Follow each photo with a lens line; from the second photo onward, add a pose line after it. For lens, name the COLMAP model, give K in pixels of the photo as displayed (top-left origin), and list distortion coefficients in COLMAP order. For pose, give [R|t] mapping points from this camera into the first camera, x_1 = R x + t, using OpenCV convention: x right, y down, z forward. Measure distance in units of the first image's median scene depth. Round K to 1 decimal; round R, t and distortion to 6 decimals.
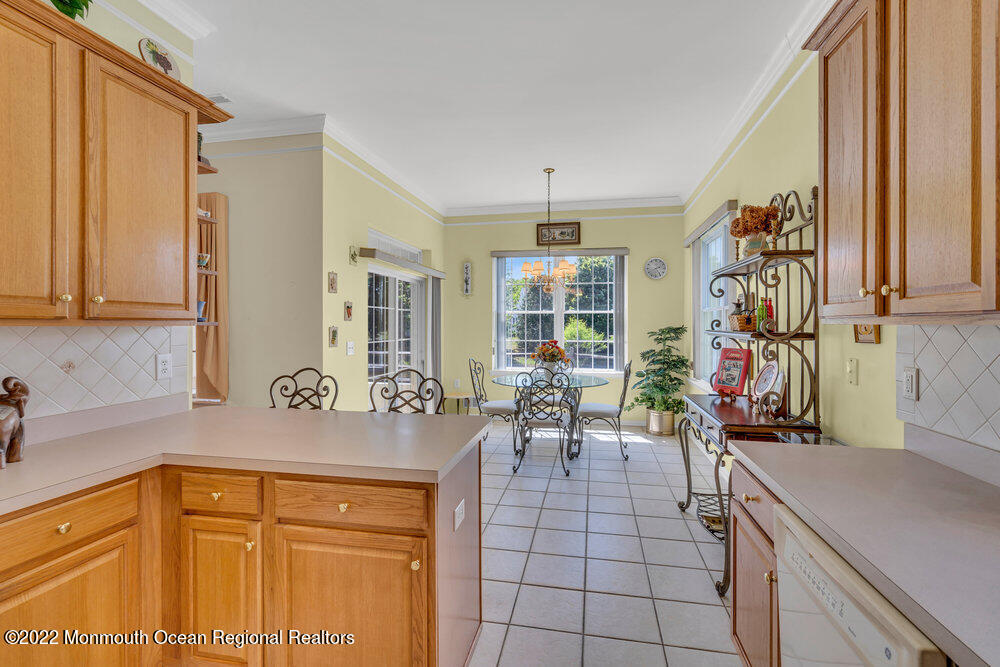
lens RADIAL K [[457.7, 0, 501.3], [0, 457.7, 325.0], [0, 0, 1]] dist [-0.004711, 0.004386]
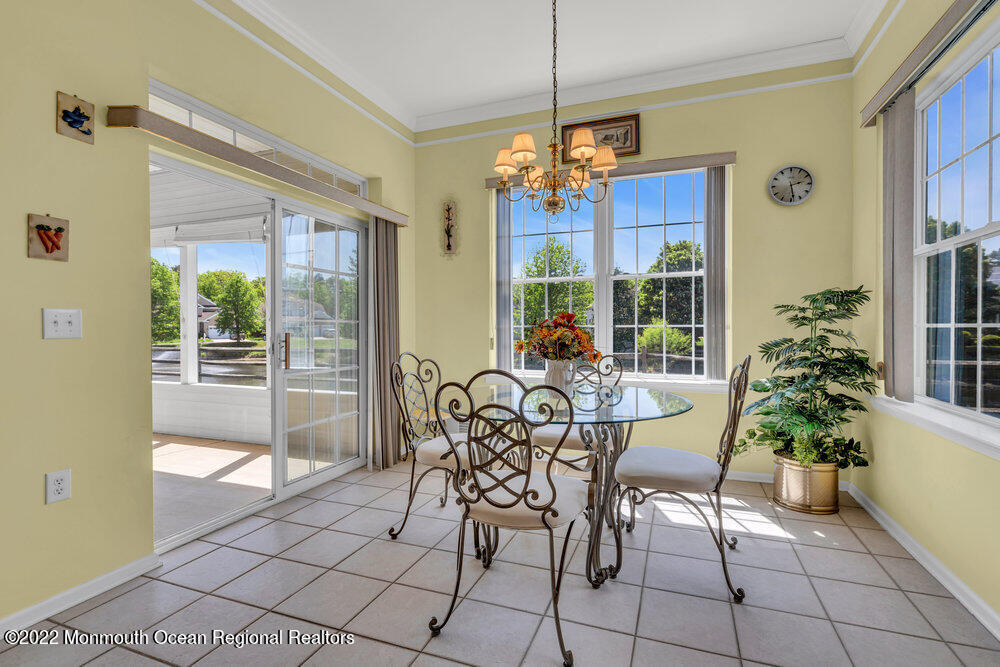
lens RADIAL K [[444.9, 0, 492.6], [0, 444.9, 336.0], [0, 0, 1]] dist [-0.000846, -0.000036]
pose [[0.979153, -0.006639, -0.203016, 0.148761], [0.009440, 0.999873, 0.012835, 0.055734], [0.202905, -0.014484, 0.979091, 0.601150]]
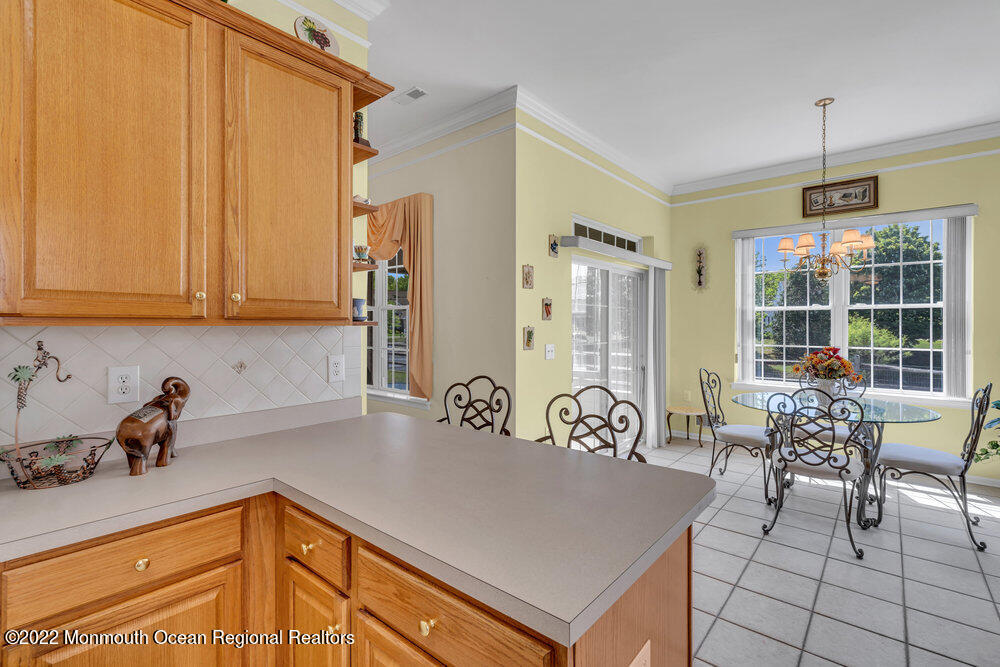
lens RADIAL K [[457.7, 0, 501.3], [0, 457.7, 325.0], [0, 0, 1]] dist [-0.004711, 0.004386]
pose [[0.876119, 0.001700, -0.482091, 0.011011], [-0.001385, 0.999999, 0.001010, -0.000549], [0.482092, -0.000217, 0.876120, 0.175392]]
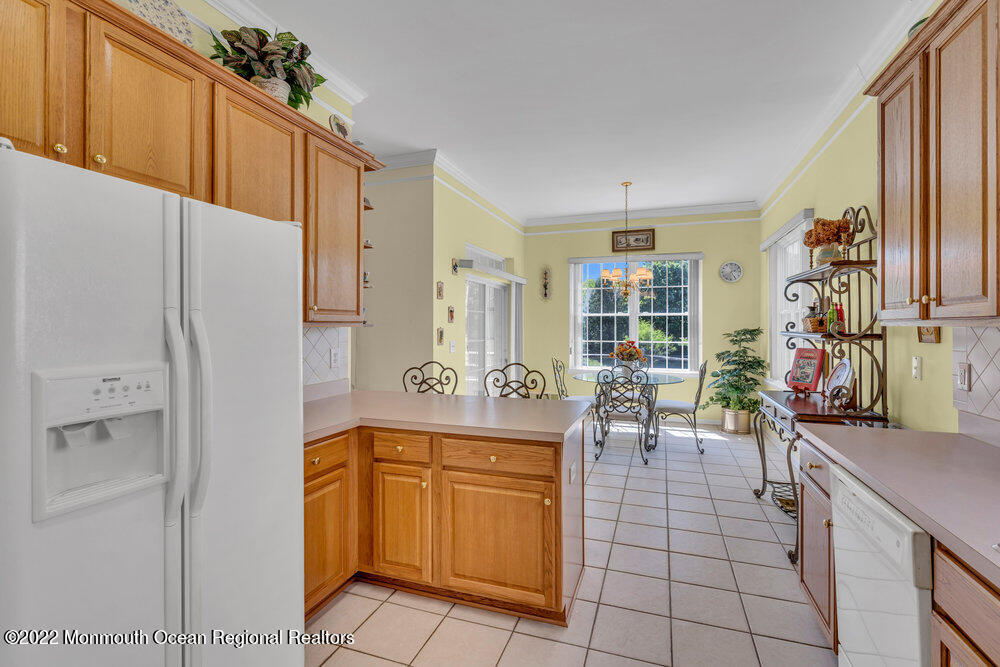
lens RADIAL K [[457.7, 0, 501.3], [0, 457.7, 325.0], [0, 0, 1]] dist [-0.004711, 0.004386]
pose [[0.990450, 0.000579, -0.137871, -0.044513], [-0.001085, 0.999993, -0.003592, 0.000214], [0.137868, 0.003707, 0.990444, -0.123702]]
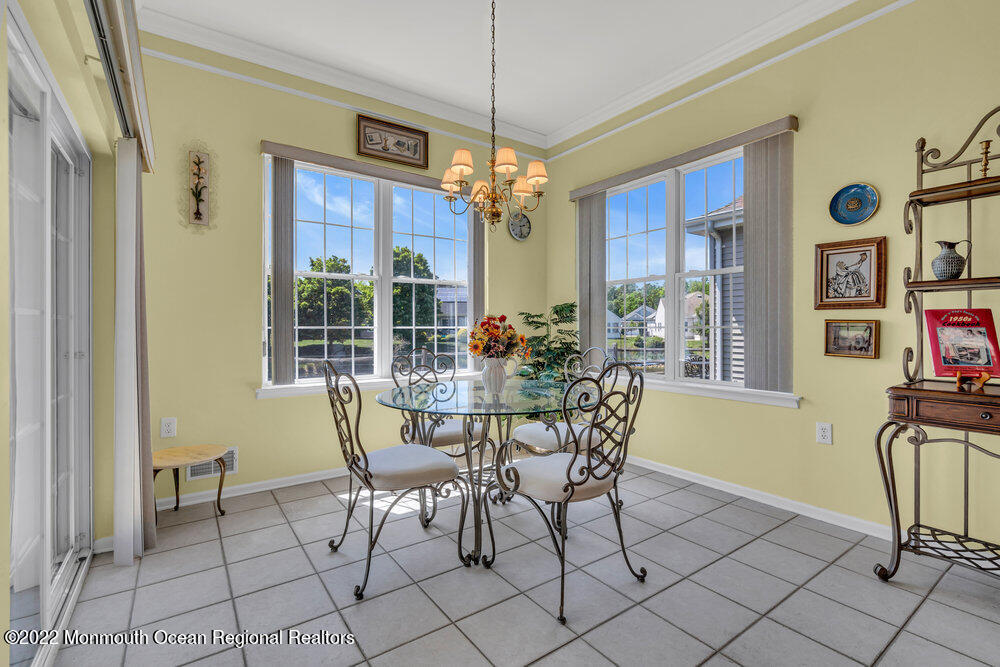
lens RADIAL K [[455.0, 0, 501.9], [0, 455.0, 330.8], [0, 0, 1]] dist [-0.001590, 0.000020]
pose [[0.684278, -0.004415, 0.729208, -0.291477], [0.002982, 0.999990, 0.003256, 0.055055], [-0.729215, -0.000053, 0.684284, 0.721558]]
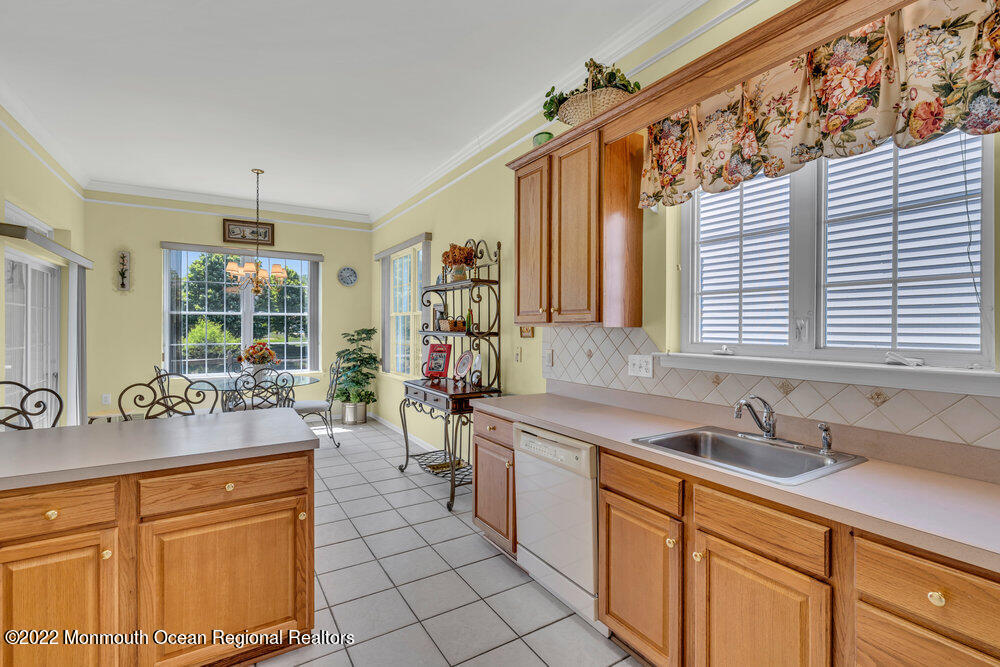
lens RADIAL K [[459.8, 0, 501.8], [0, 459.8, 328.7], [0, 0, 1]] dist [-0.001029, 0.000007]
pose [[0.729194, -0.001303, 0.684306, -0.214528], [-0.000971, 0.999995, 0.002938, 0.000344], [-0.684307, -0.002806, 0.729189, -0.100563]]
